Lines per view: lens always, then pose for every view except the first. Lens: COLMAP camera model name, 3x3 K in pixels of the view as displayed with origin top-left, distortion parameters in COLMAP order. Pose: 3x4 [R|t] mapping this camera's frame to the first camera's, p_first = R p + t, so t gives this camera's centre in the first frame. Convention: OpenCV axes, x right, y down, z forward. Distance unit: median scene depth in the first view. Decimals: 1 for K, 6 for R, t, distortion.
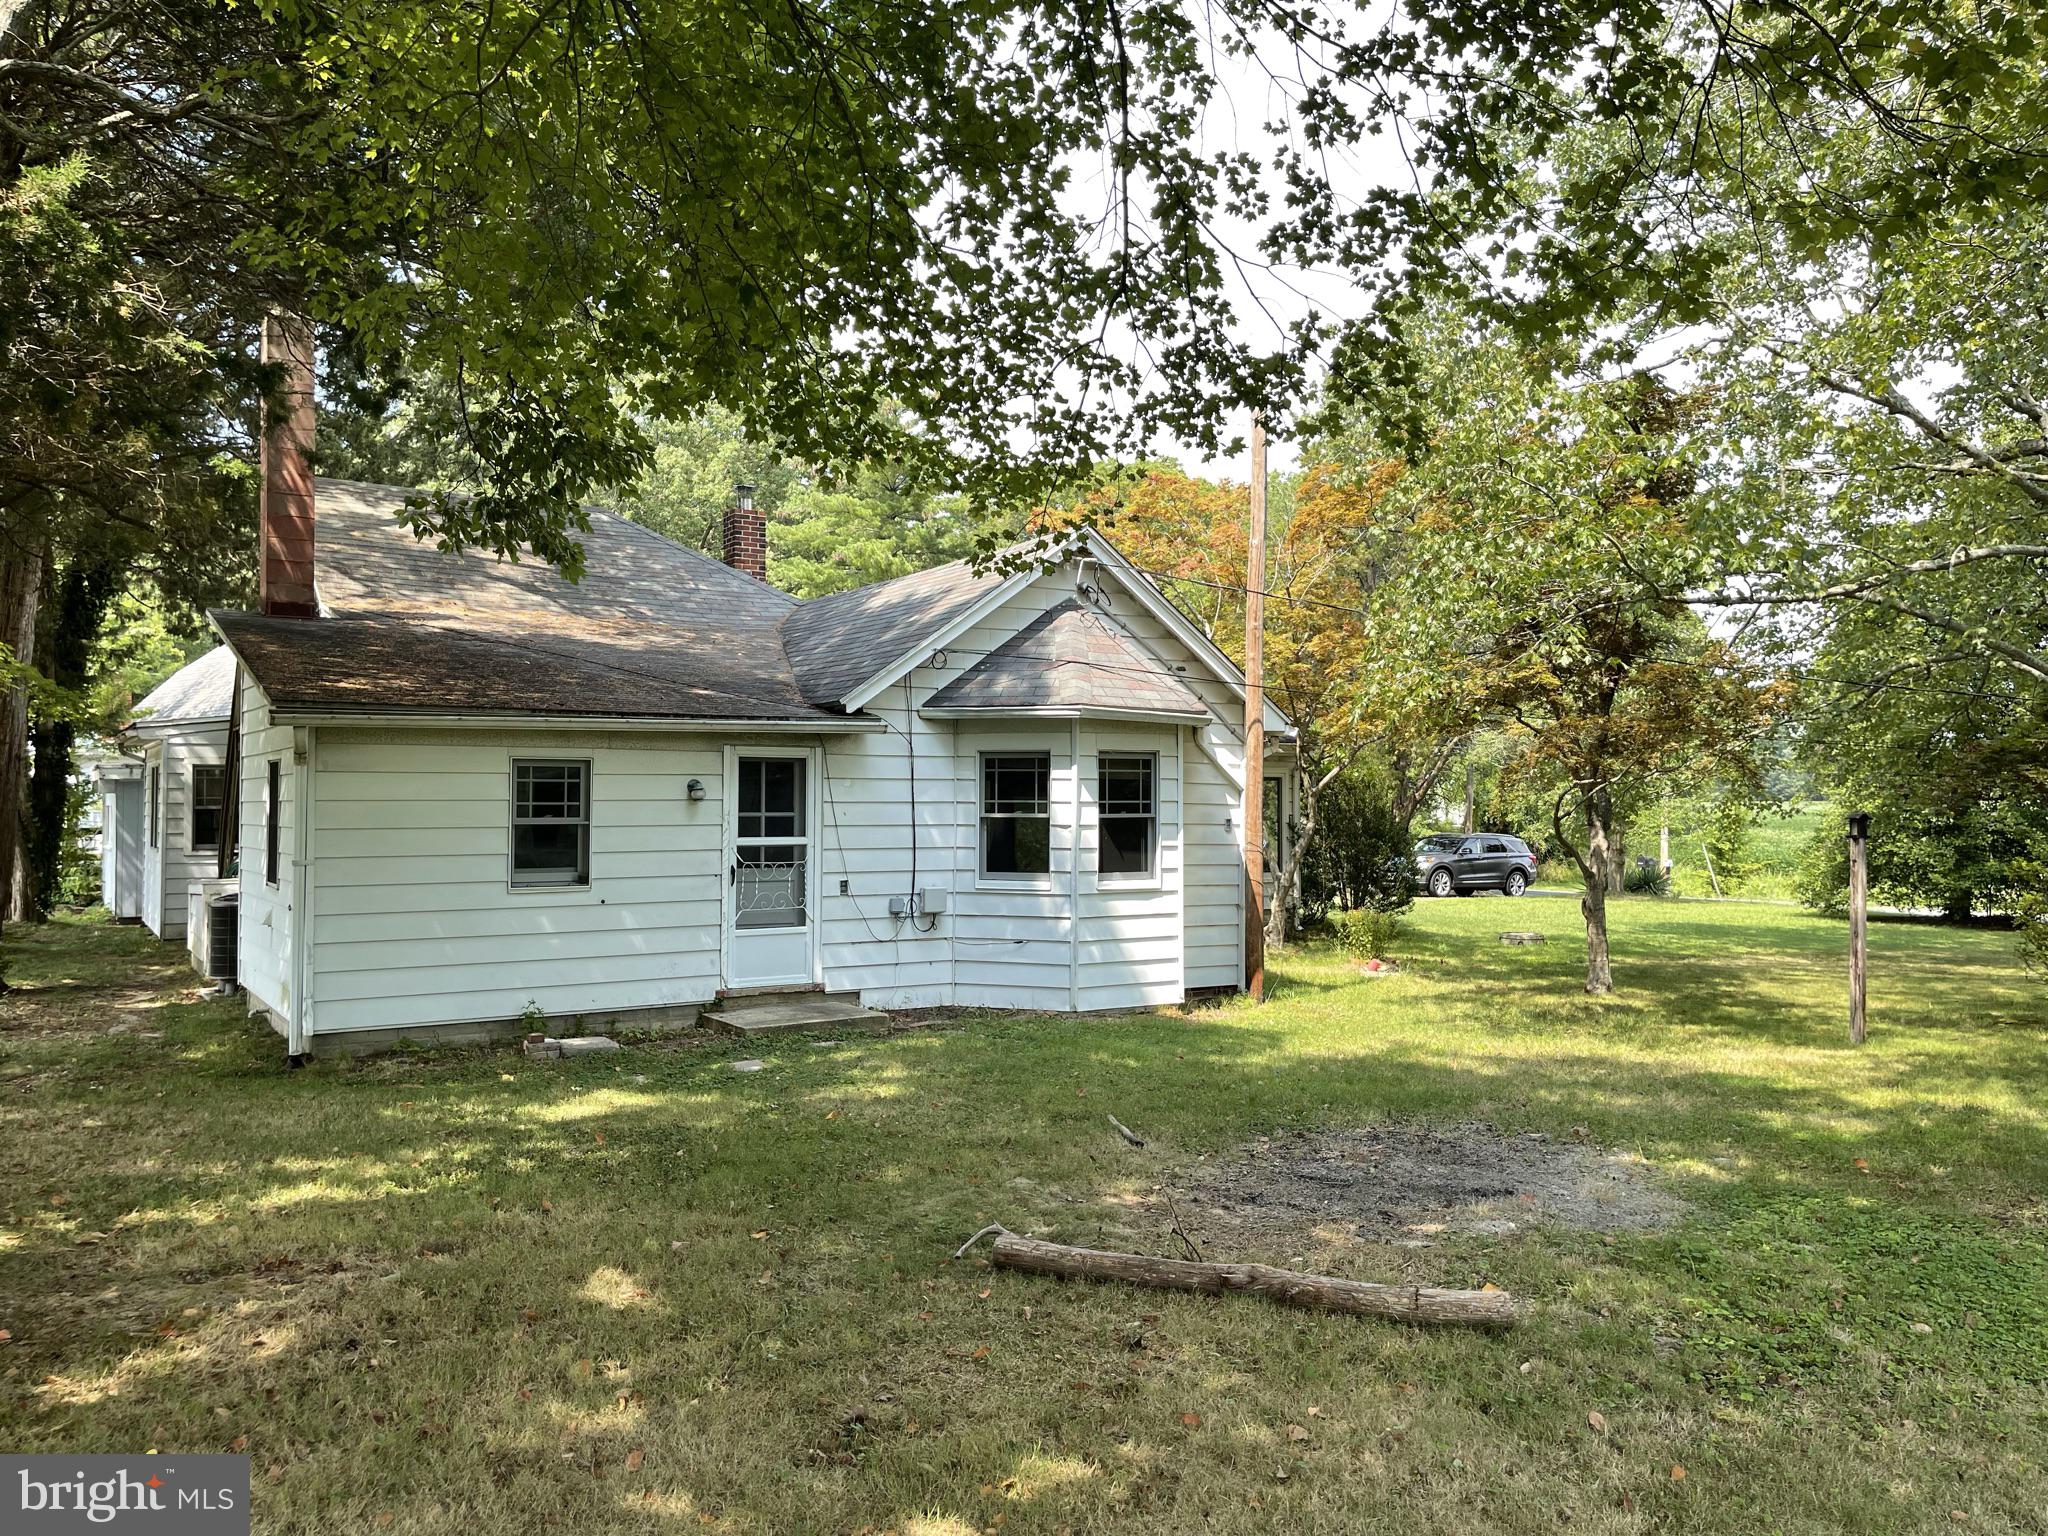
lens RADIAL K [[1544.9, 0, 1024.0], [0, 1544.9, 768.0], [0, 0, 1]] dist [0.006057, 0.000641]
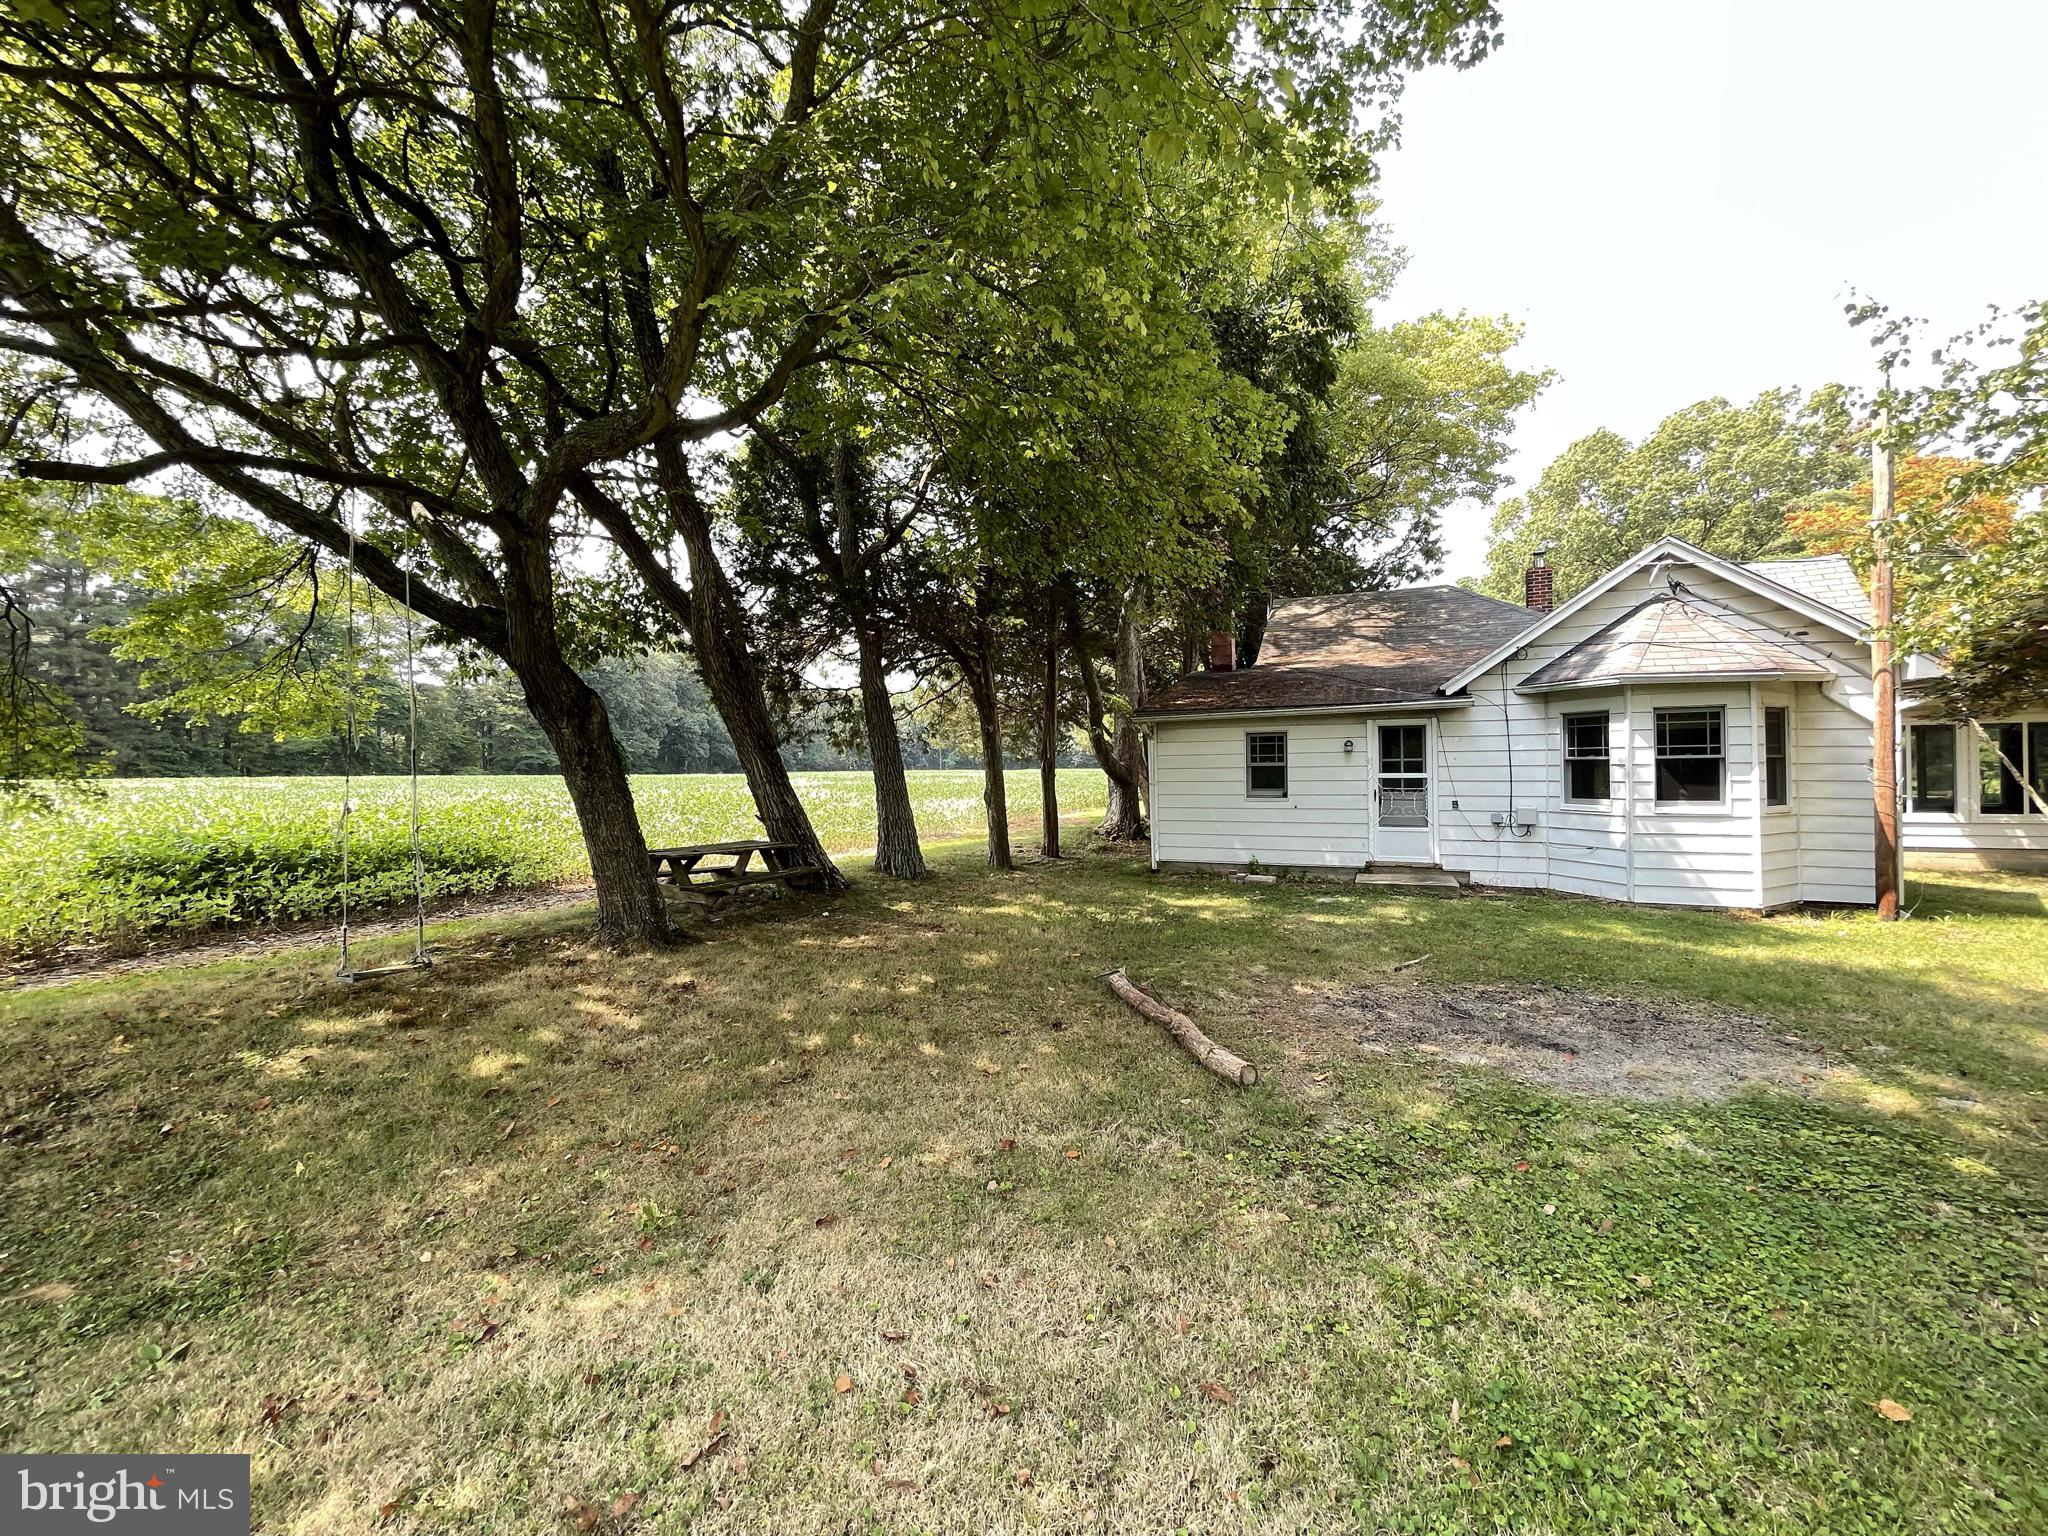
lens RADIAL K [[828.1, 0, 1024.0], [0, 828.1, 768.0], [0, 0, 1]] dist [-0.000604, -0.000134]
pose [[0.533891, -0.008661, -0.845509, 0.370168], [0.028988, 0.999547, 0.008066, 0.019780], [0.845056, -0.028816, 0.533901, 0.172742]]
